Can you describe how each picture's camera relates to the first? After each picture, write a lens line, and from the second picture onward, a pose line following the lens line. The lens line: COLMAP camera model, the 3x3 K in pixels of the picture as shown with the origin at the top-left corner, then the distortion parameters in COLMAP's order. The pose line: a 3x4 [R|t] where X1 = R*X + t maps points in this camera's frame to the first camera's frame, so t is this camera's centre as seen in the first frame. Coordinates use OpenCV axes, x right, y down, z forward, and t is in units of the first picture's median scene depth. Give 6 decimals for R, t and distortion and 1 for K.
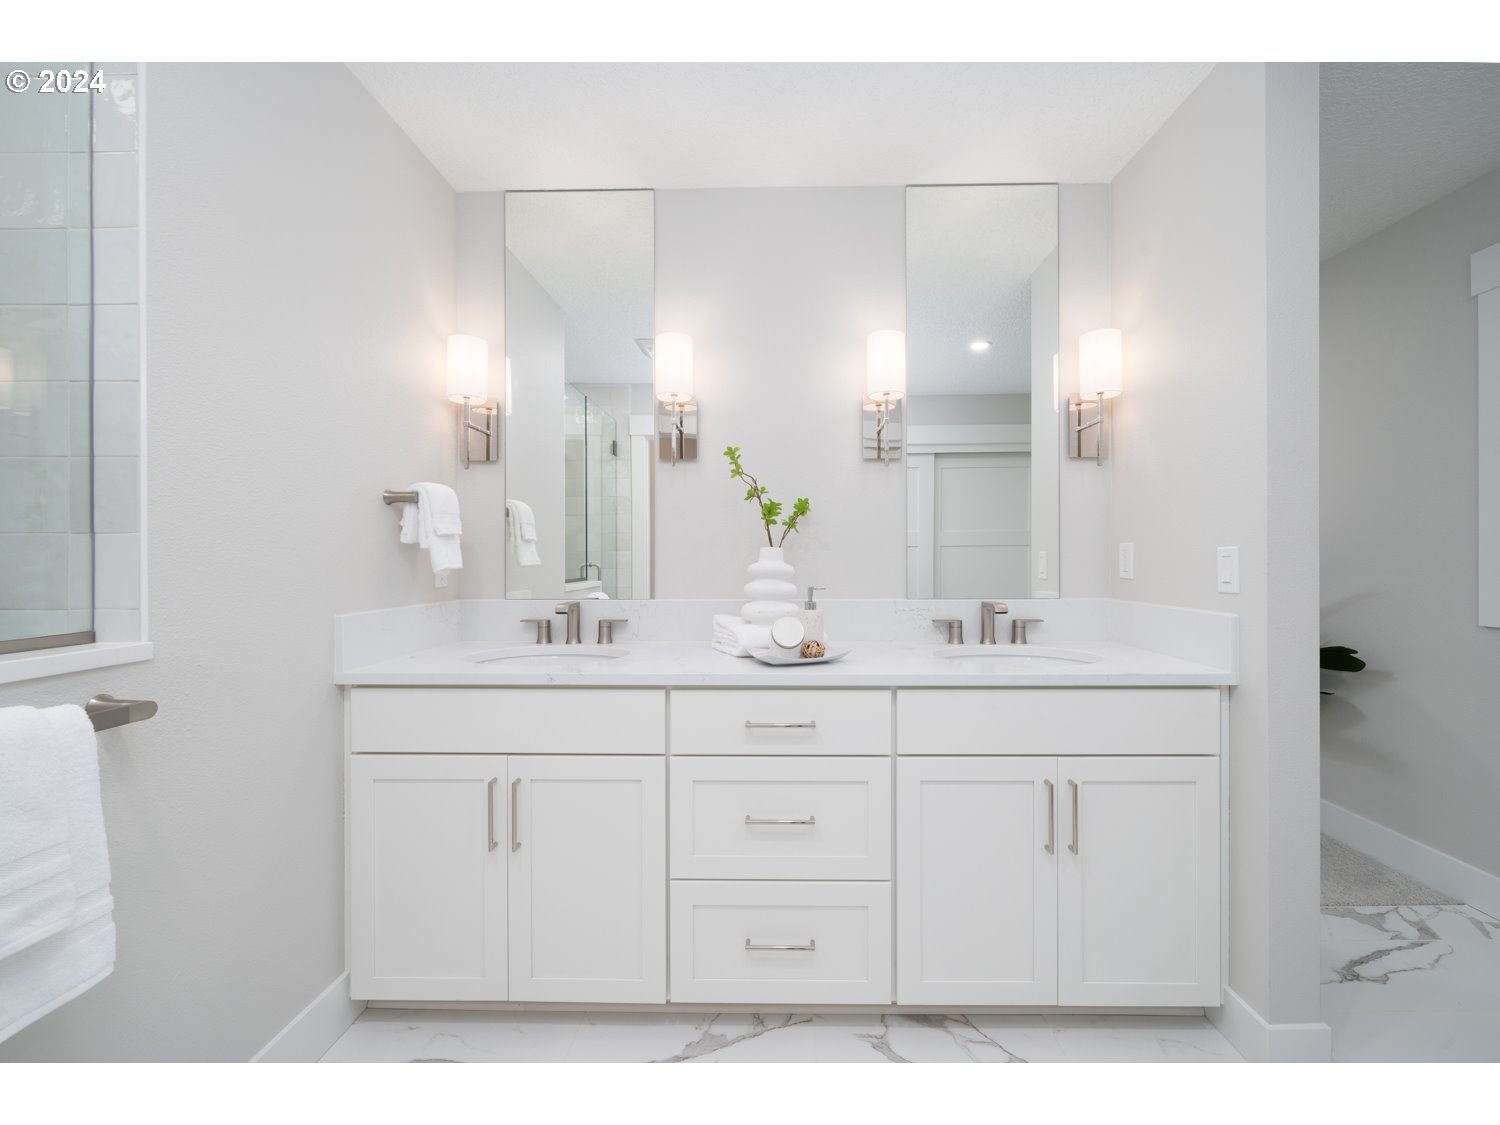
lens RADIAL K [[698.9, 0, 742.1], [0, 698.9, 547.8], [0, 0, 1]] dist [-0.002419, -0.000188]
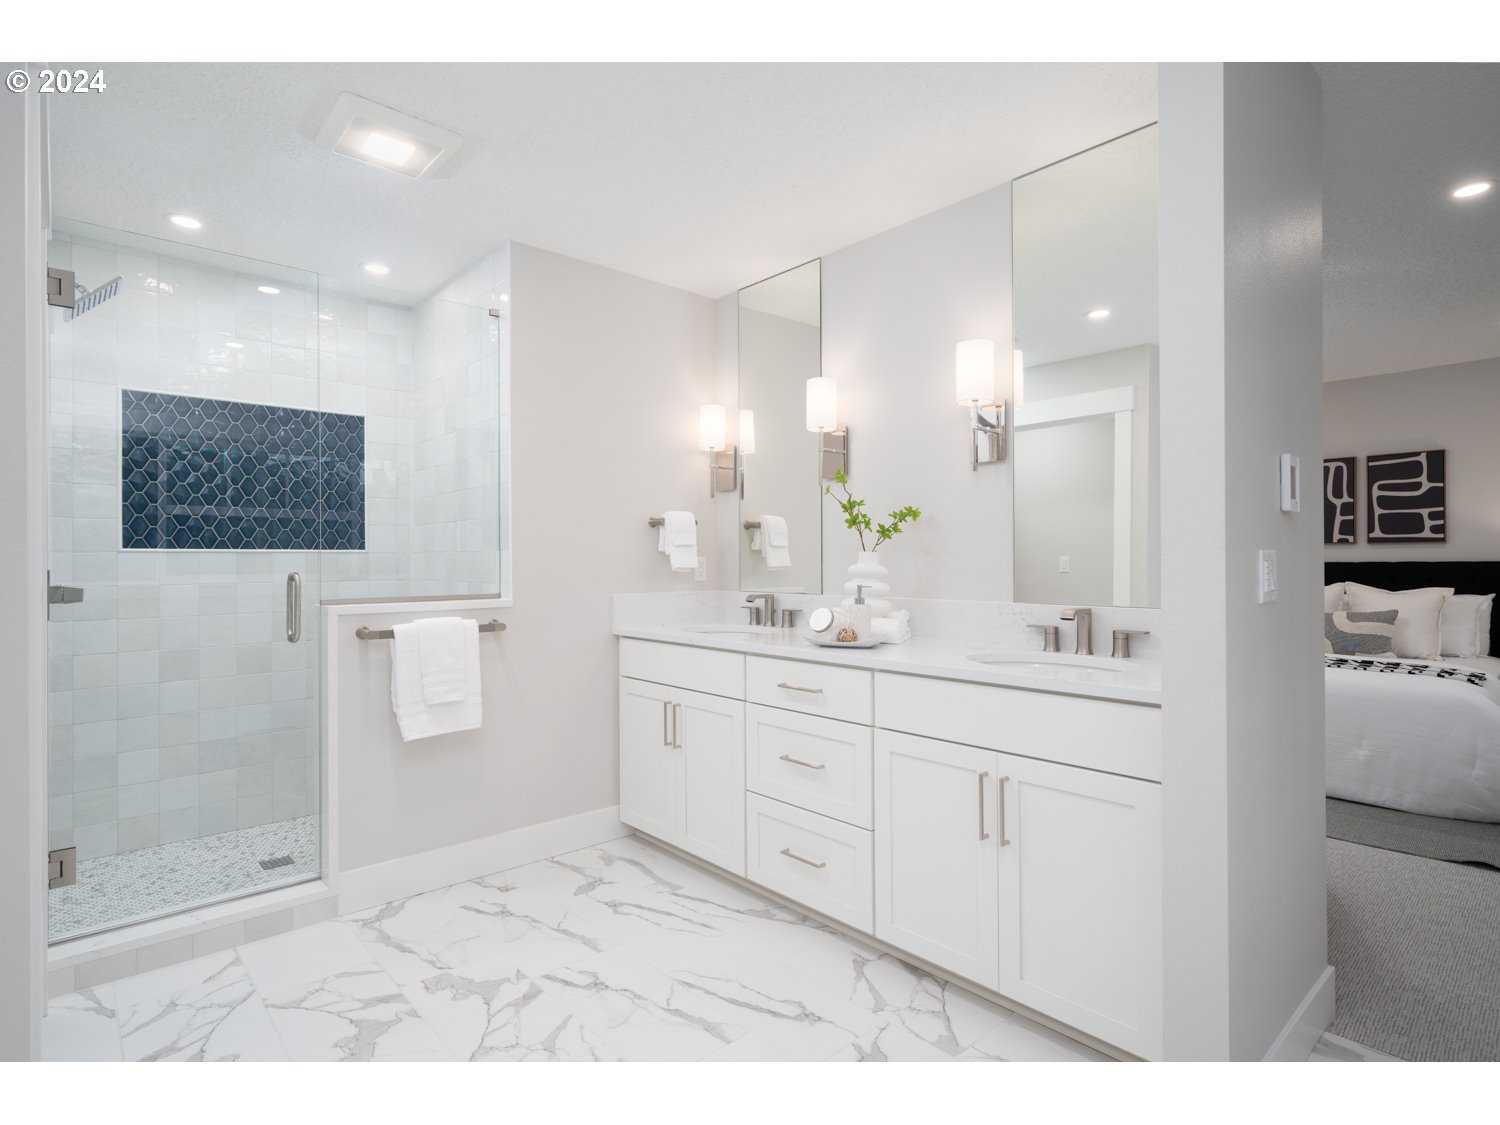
lens RADIAL K [[786.6, 0, 743.5], [0, 786.6, 557.7], [0, 0, 1]] dist [0.023742, -0.003976]
pose [[0.677865, 0.000657, -0.735186, 0.884147], [0.008849, 0.999920, 0.009053, -0.004762], [0.735133, -0.012642, 0.677805, -0.058647]]
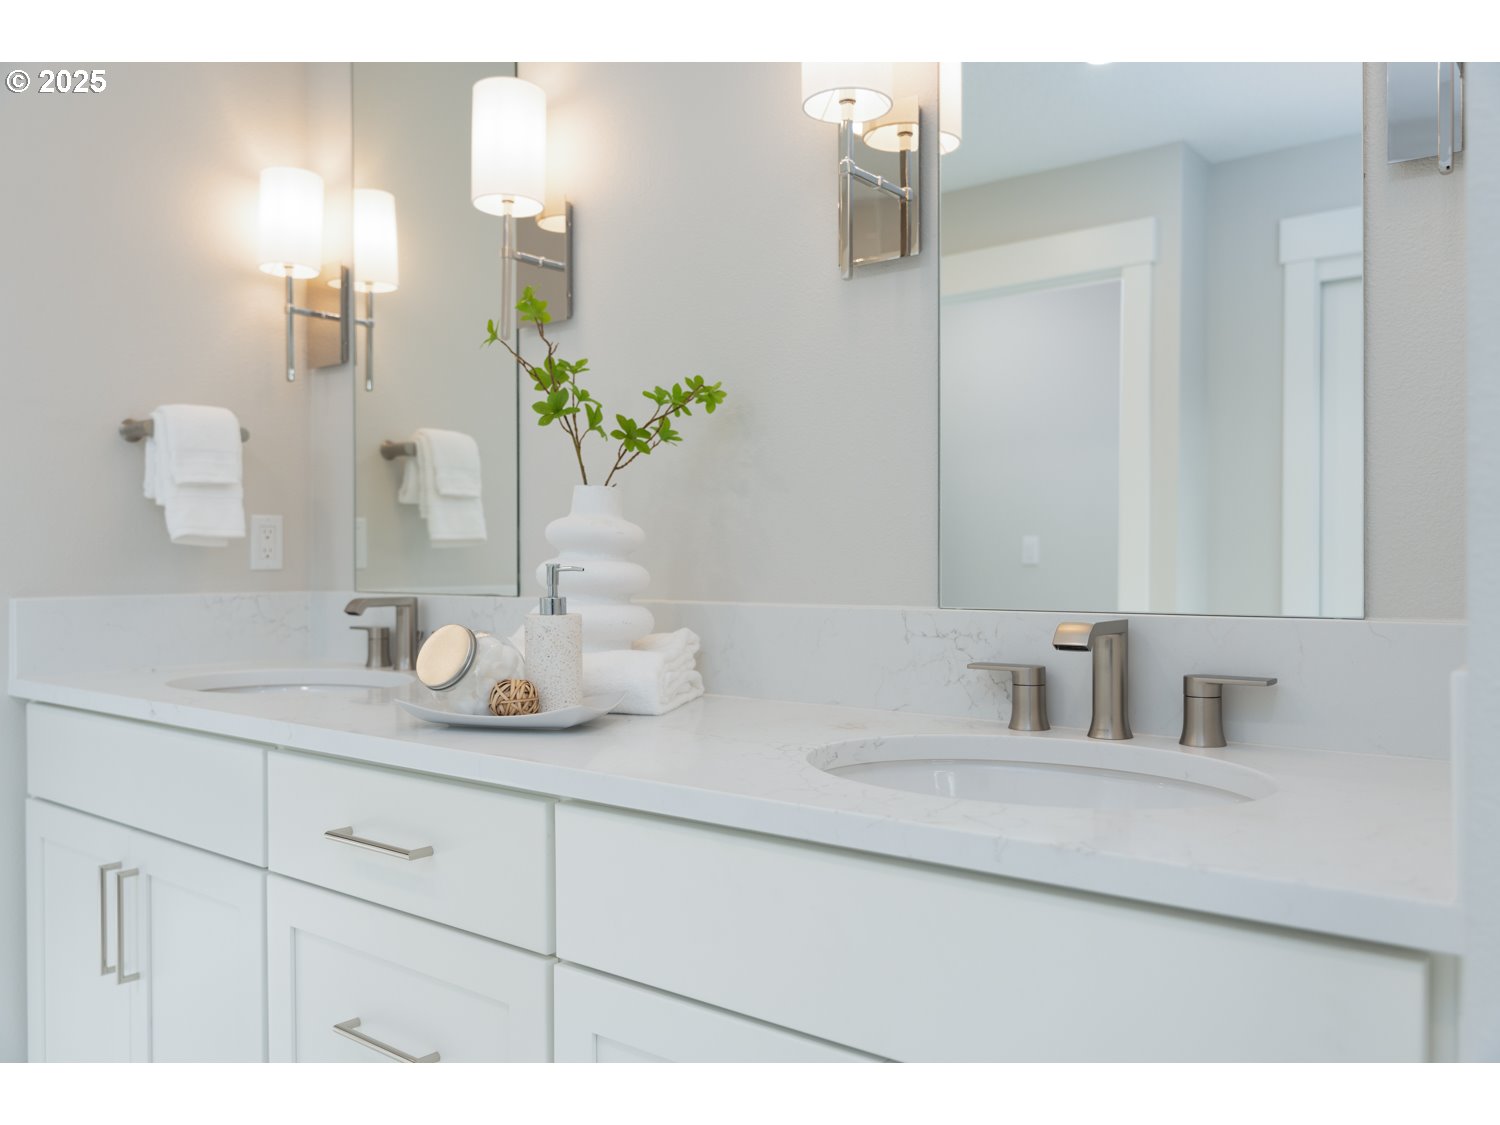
lens RADIAL K [[1182.0, 0, 745.1], [0, 1182.0, 557.6], [0, 0, 1]] dist [0.013394, 0.010107]
pose [[0.785715, 0.002093, -0.618585, 0.627659], [0.004782, 0.999944, 0.009457, 0.041043], [0.618570, -0.010388, 0.785661, 0.429545]]
